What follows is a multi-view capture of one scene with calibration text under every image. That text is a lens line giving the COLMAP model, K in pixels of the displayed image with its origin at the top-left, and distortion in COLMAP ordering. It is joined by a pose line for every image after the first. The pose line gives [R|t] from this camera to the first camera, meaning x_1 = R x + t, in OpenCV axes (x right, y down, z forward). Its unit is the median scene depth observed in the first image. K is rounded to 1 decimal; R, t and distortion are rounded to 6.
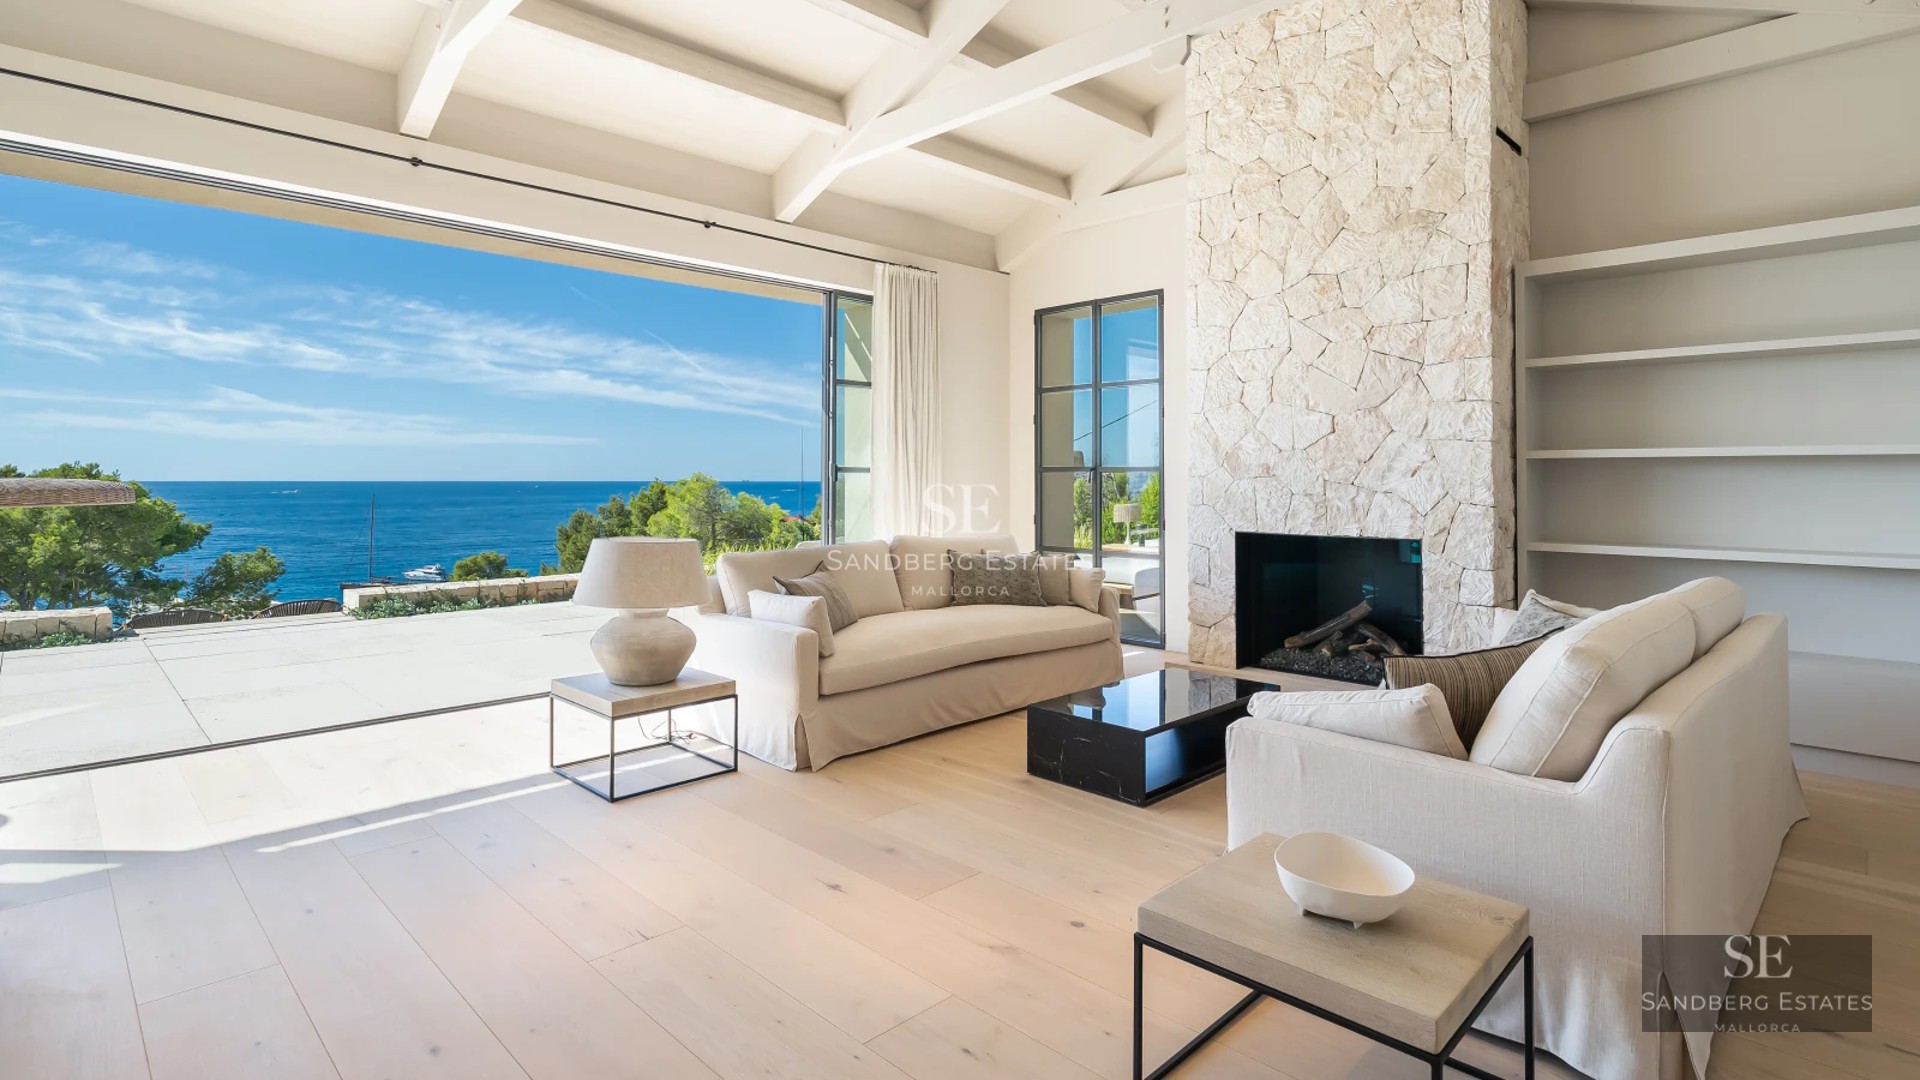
lens RADIAL K [[952.2, 0, 959.9], [0, 952.2, 464.8], [0, 0, 1]] dist [0.000103, -0.000028]
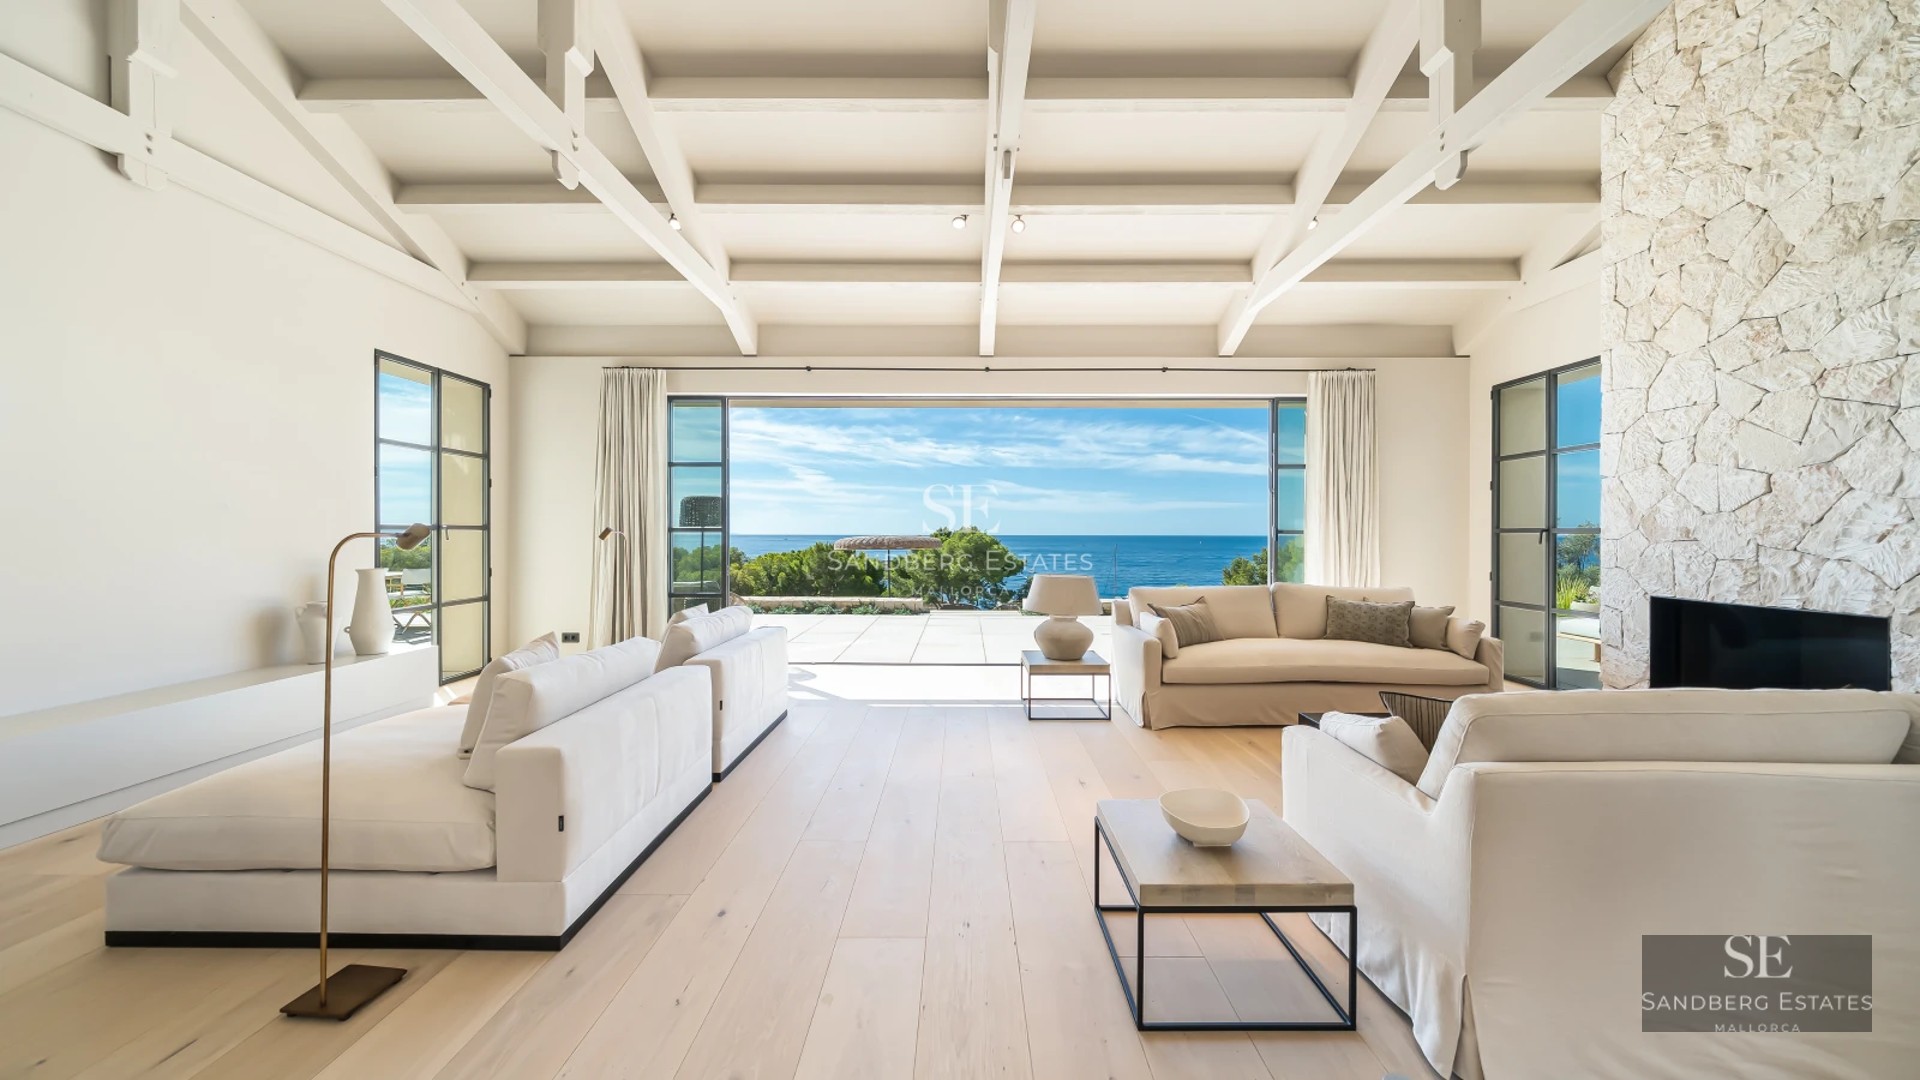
lens RADIAL K [[699.1, 0, 960.0], [0, 699.1, 540.0], [0, 0, 1]] dist [0.000285, 0.000085]
pose [[0.704472, 0.008213, -0.709684, 0.314271], [0.008090, 0.999775, 0.019602, -0.007936], [0.709686, -0.019550, 0.704247, -0.013859]]
